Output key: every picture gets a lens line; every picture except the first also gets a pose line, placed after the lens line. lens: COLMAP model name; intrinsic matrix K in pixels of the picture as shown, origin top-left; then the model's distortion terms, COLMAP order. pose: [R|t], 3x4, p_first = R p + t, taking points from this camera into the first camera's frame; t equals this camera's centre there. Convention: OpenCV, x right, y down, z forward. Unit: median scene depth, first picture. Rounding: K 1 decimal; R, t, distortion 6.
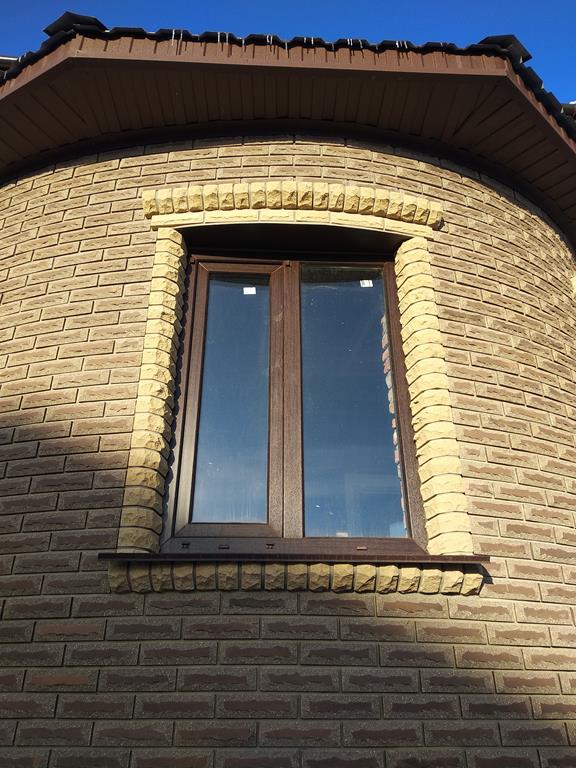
lens RADIAL K [[595.7, 0, 288.0], [0, 595.7, 384.0], [0, 0, 1]] dist [0.055522, -0.063871]
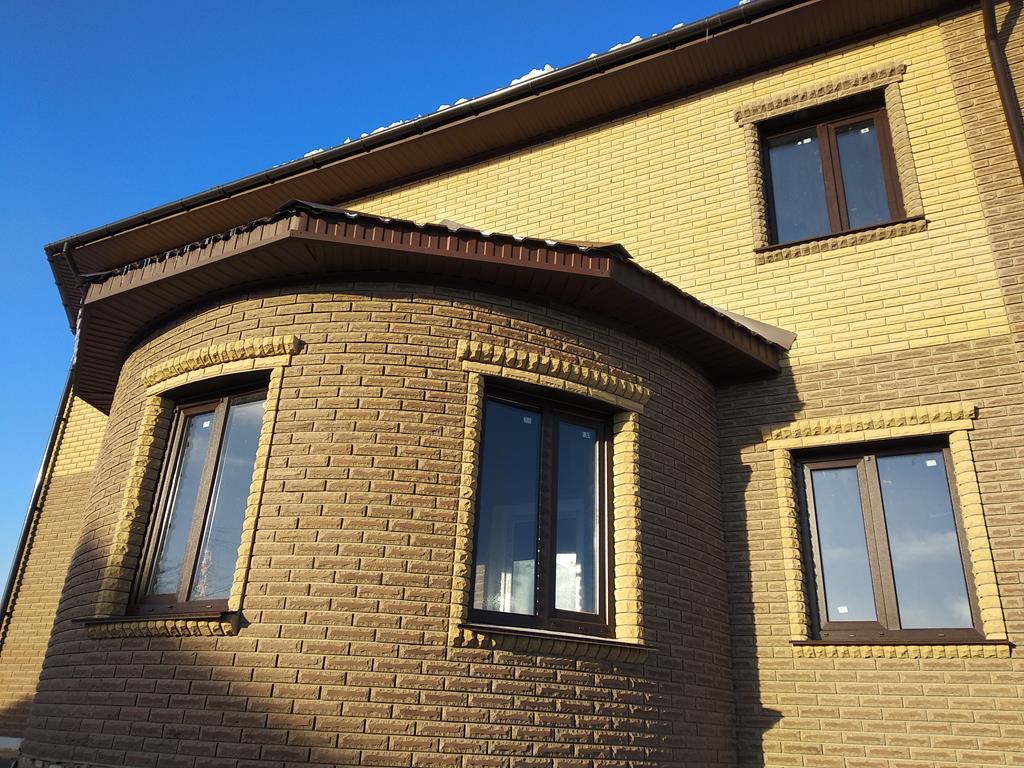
lens RADIAL K [[794.3, 0, 515.7], [0, 794.3, 391.1], [0, 0, 1]] dist [0.055522, -0.063871]
pose [[0.847523, -0.179530, -0.499473, 1.564424], [0.207478, 0.978240, 0.000439, -0.086717], [0.488525, -0.104002, 0.866329, -0.280025]]
